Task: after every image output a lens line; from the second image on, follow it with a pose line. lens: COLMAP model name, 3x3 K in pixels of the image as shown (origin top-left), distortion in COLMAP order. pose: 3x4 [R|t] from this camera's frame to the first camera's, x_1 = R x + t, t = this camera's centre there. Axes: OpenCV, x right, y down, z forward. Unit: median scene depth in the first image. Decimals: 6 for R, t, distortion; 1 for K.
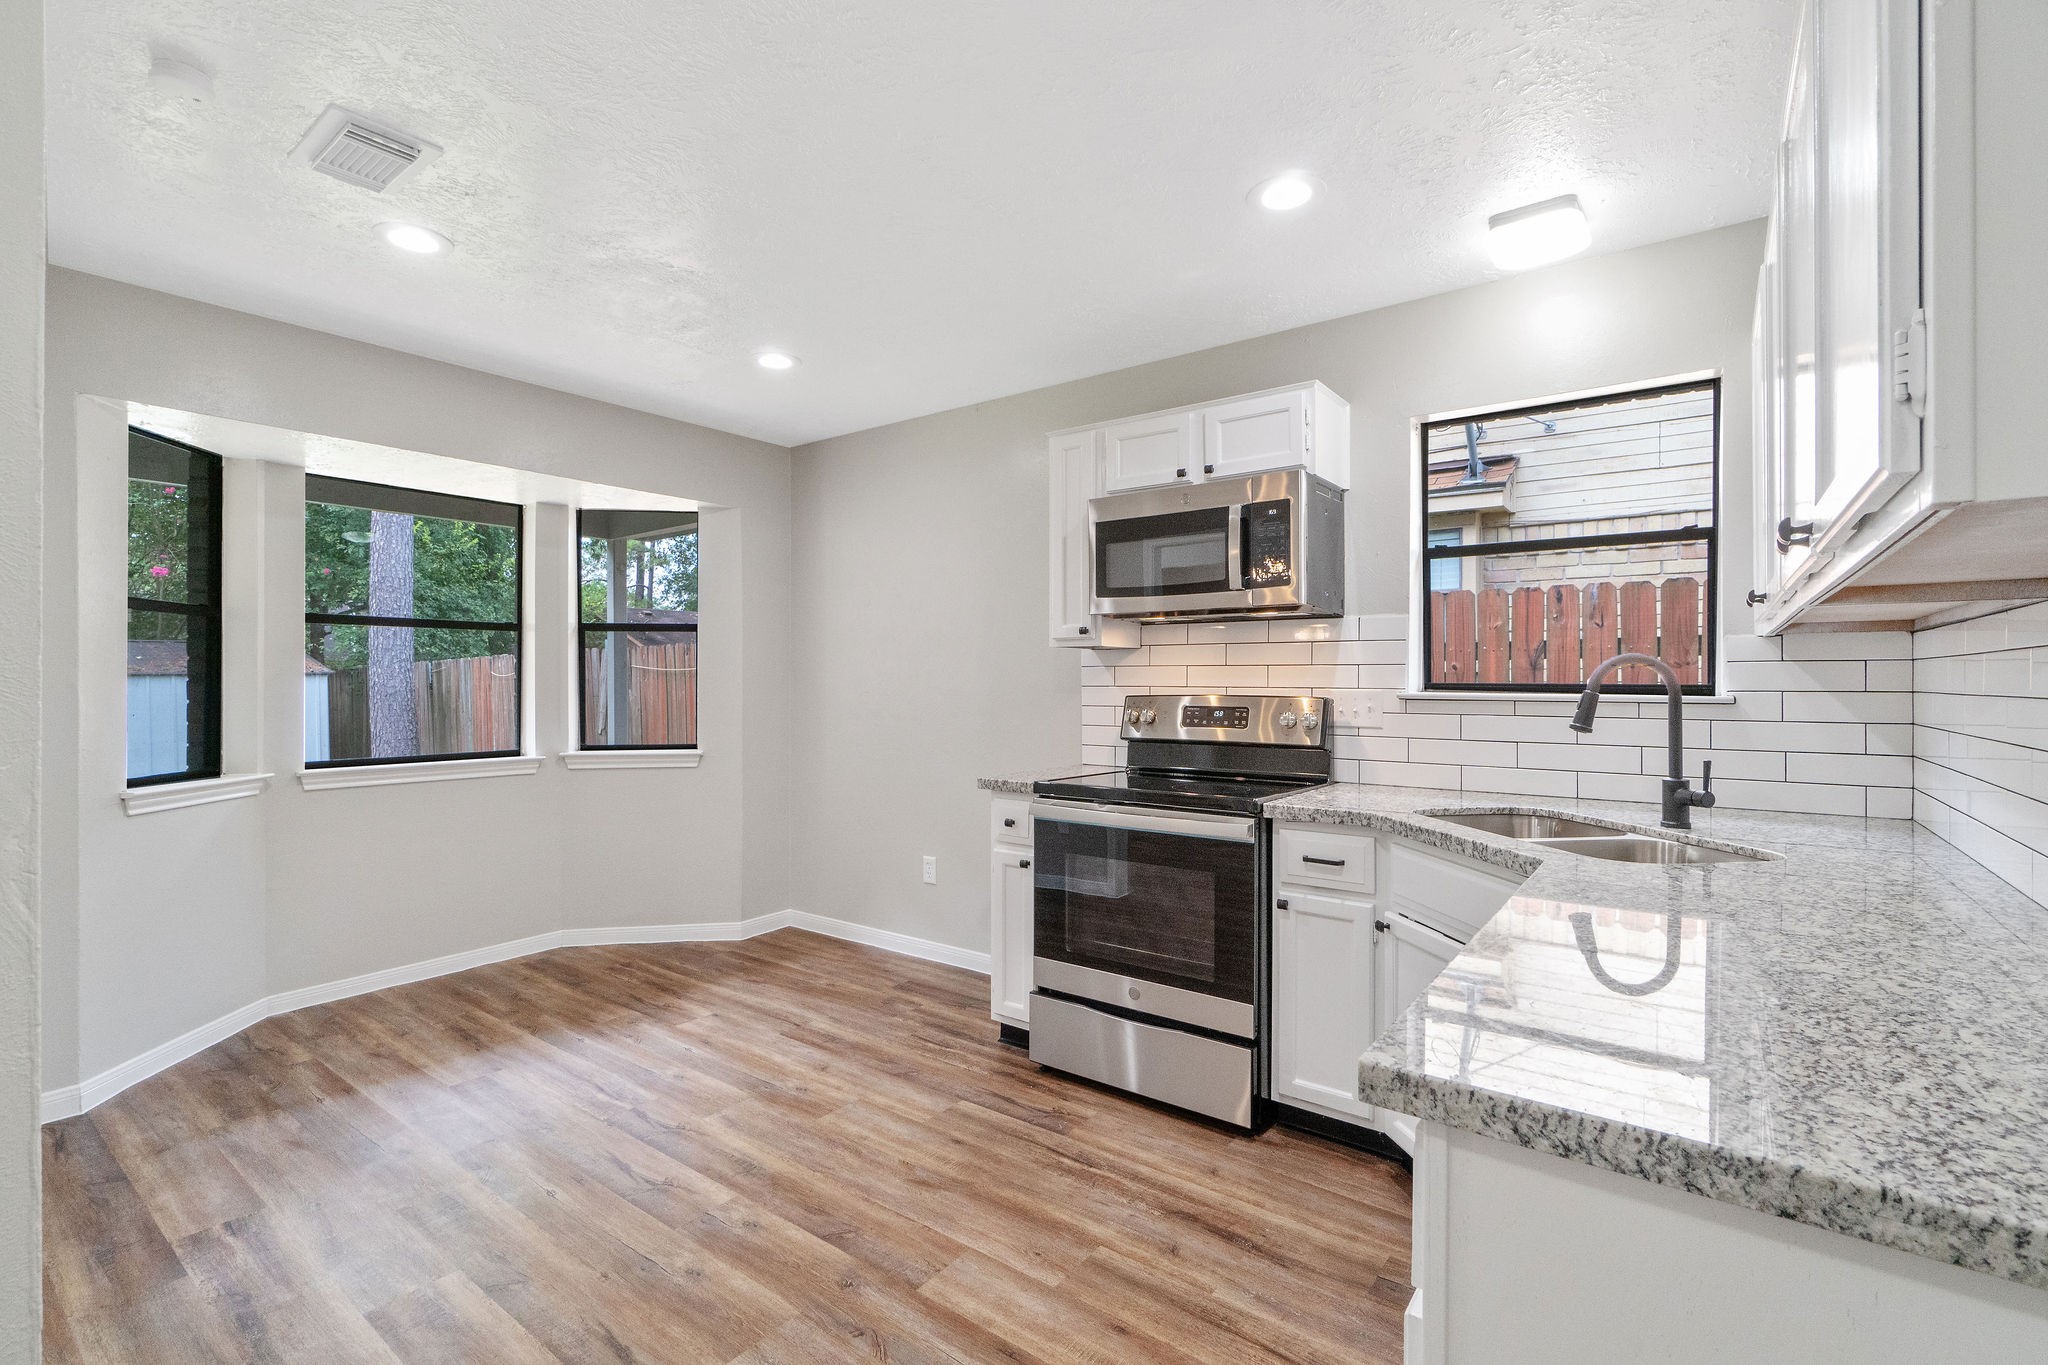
lens RADIAL K [[923.6, 0, 1015.8], [0, 923.6, 679.1], [0, 0, 1]] dist [-0.000760, 0.000053]
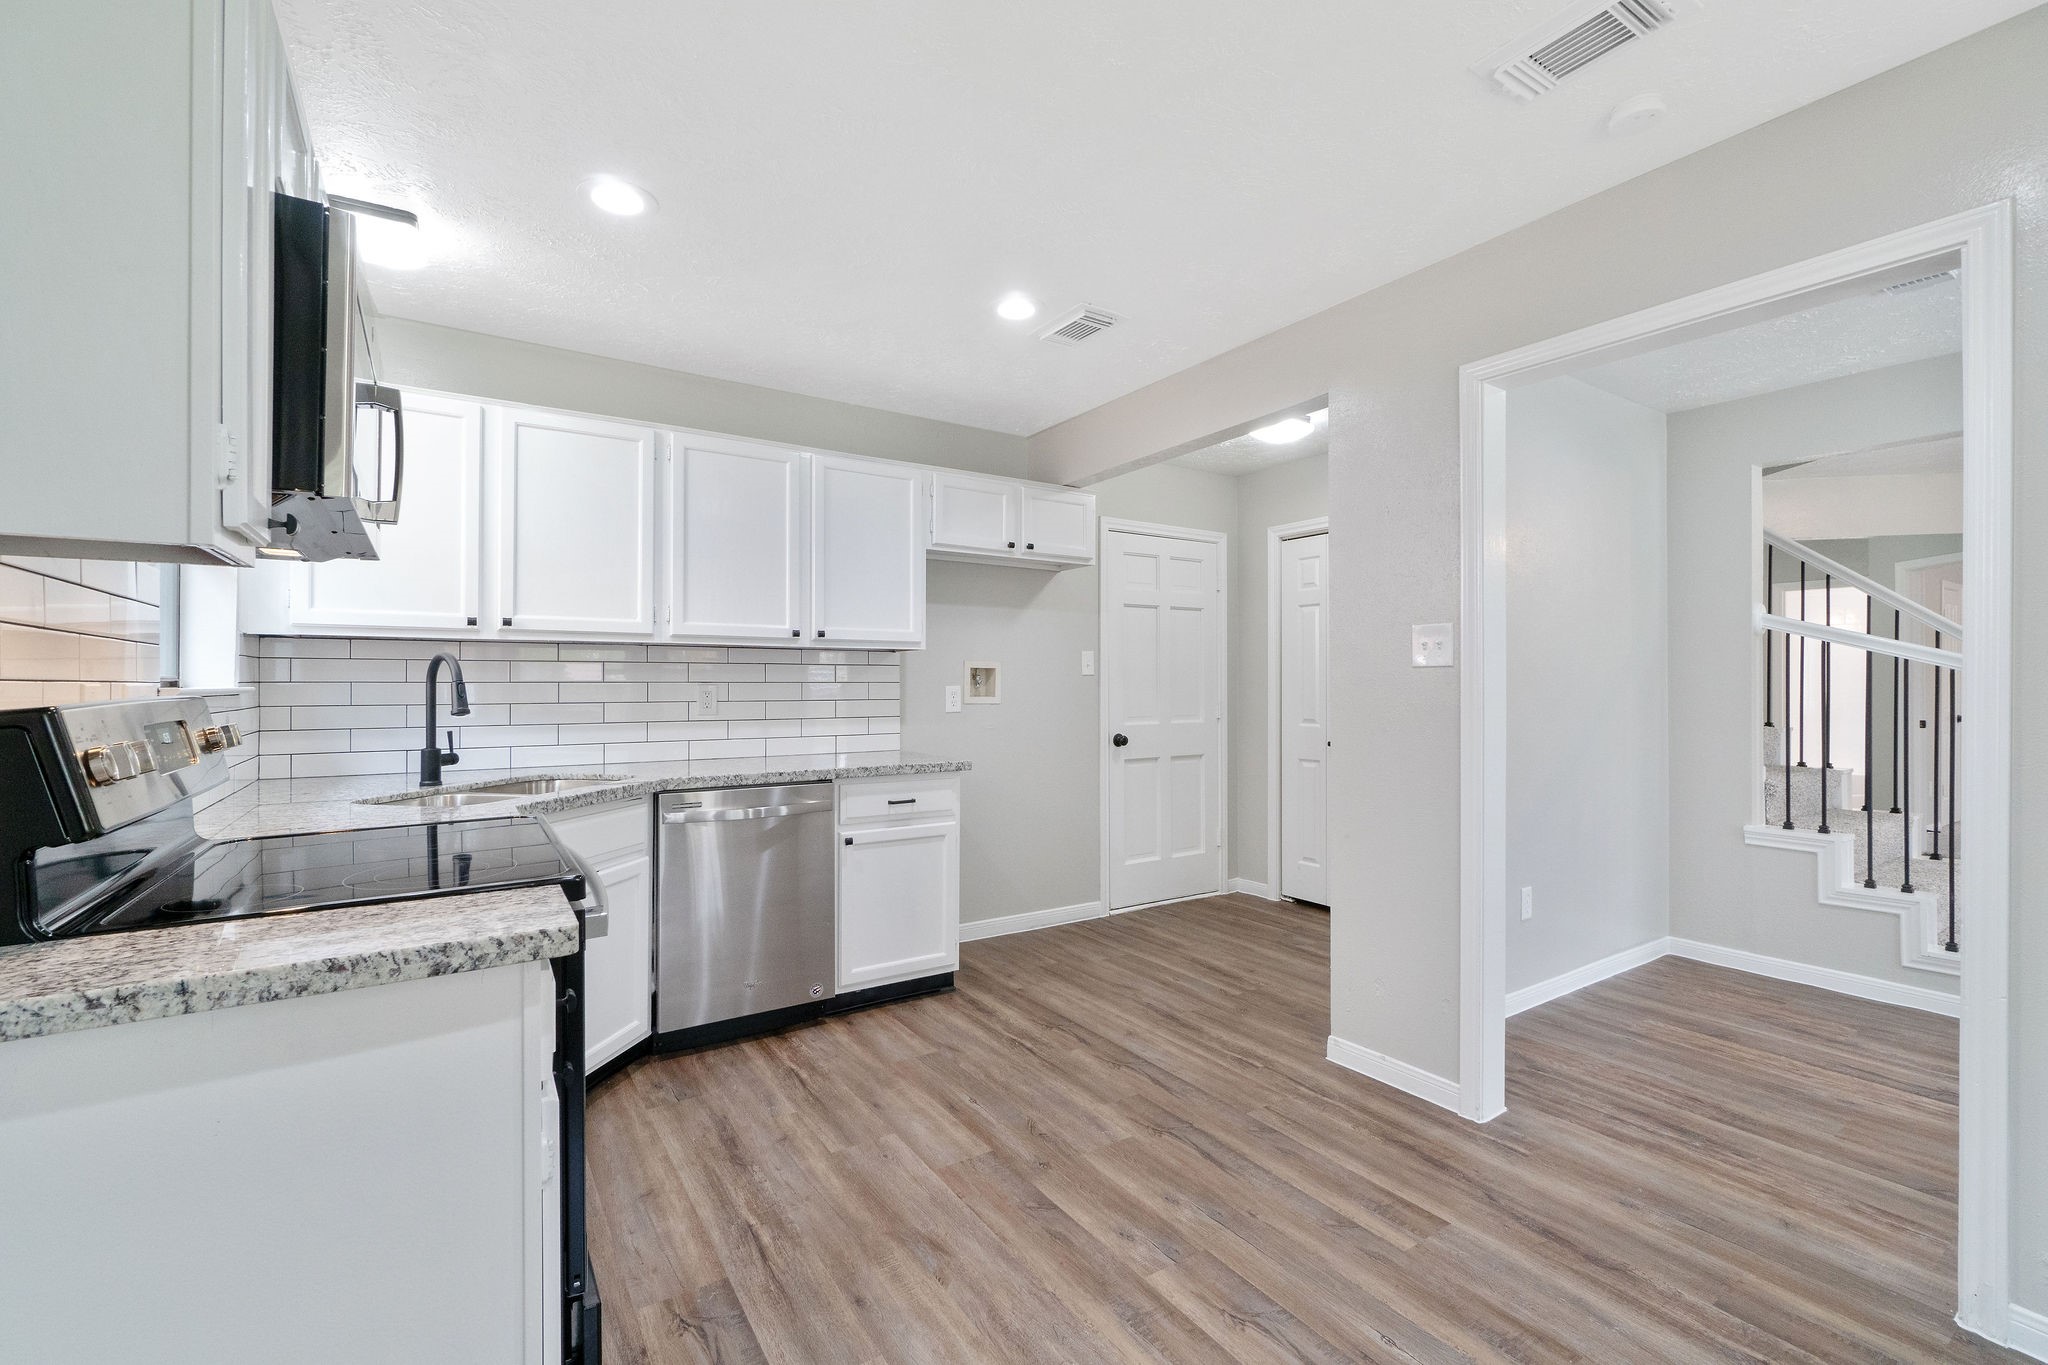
lens RADIAL K [[877.7, 0, 1018.2], [0, 877.7, 680.1], [0, 0, 1]] dist [-0.002409, -0.000251]
pose [[-0.942262, 0.000924, 0.334874, -0.343258], [-0.000502, 0.999991, -0.004173, 0.011298], [-0.334875, -0.004101, -0.942254, 1.338156]]
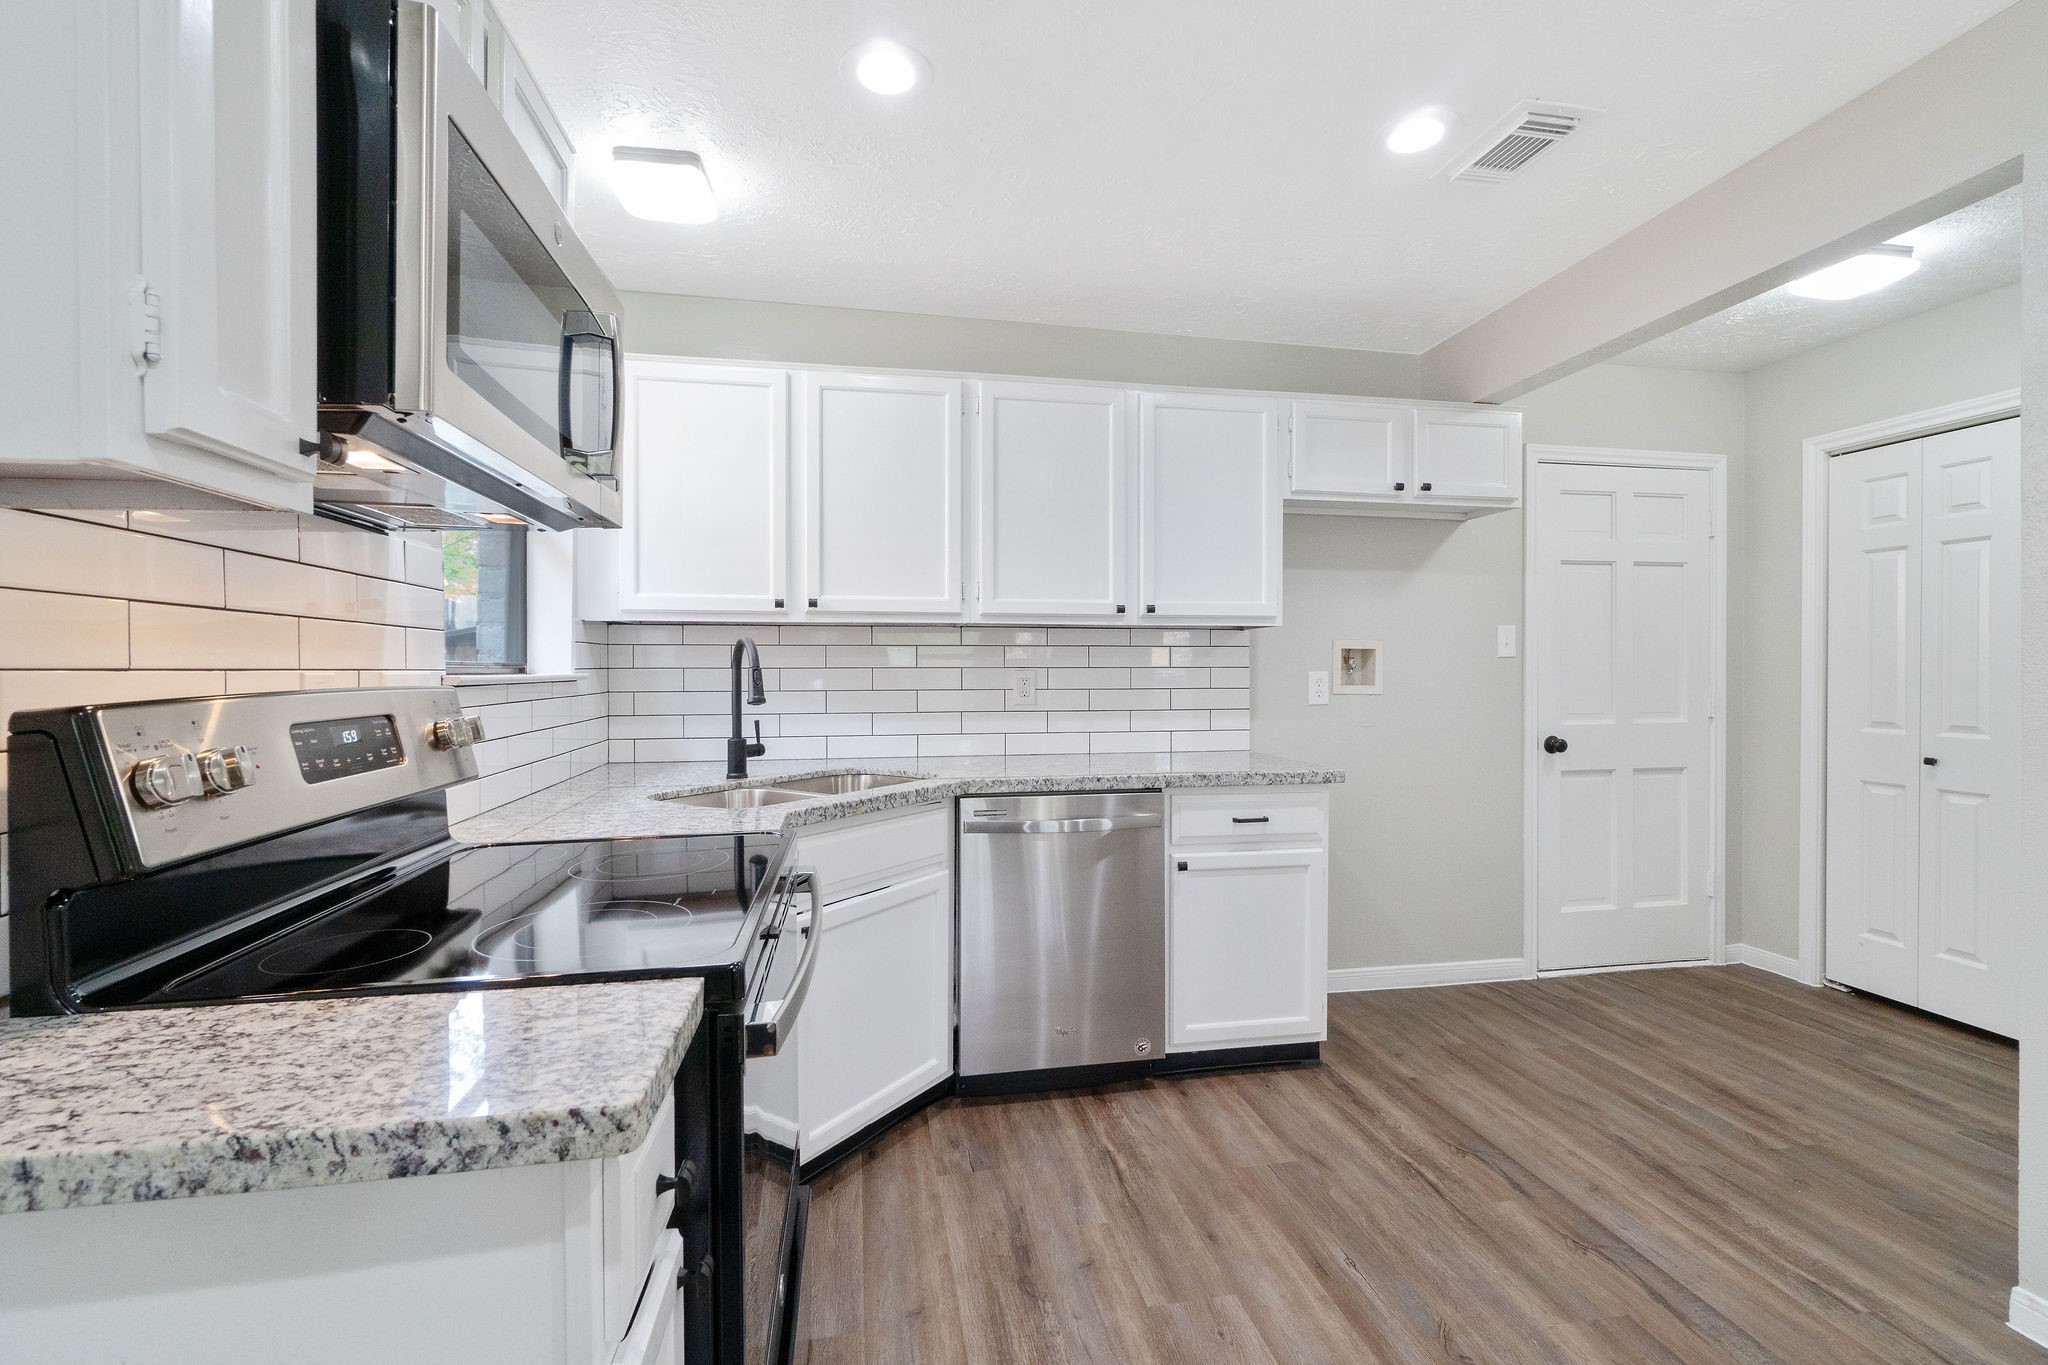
lens RADIAL K [[886.7, 0, 1017.3], [0, 886.7, 673.1], [0, 0, 1]] dist [-0.003110, 0.000787]
pose [[-0.738975, -0.003951, 0.673721, -0.254278], [0.000518, 0.999979, 0.006434, 0.009248], [-0.673733, 0.005104, -0.738957, 1.147438]]
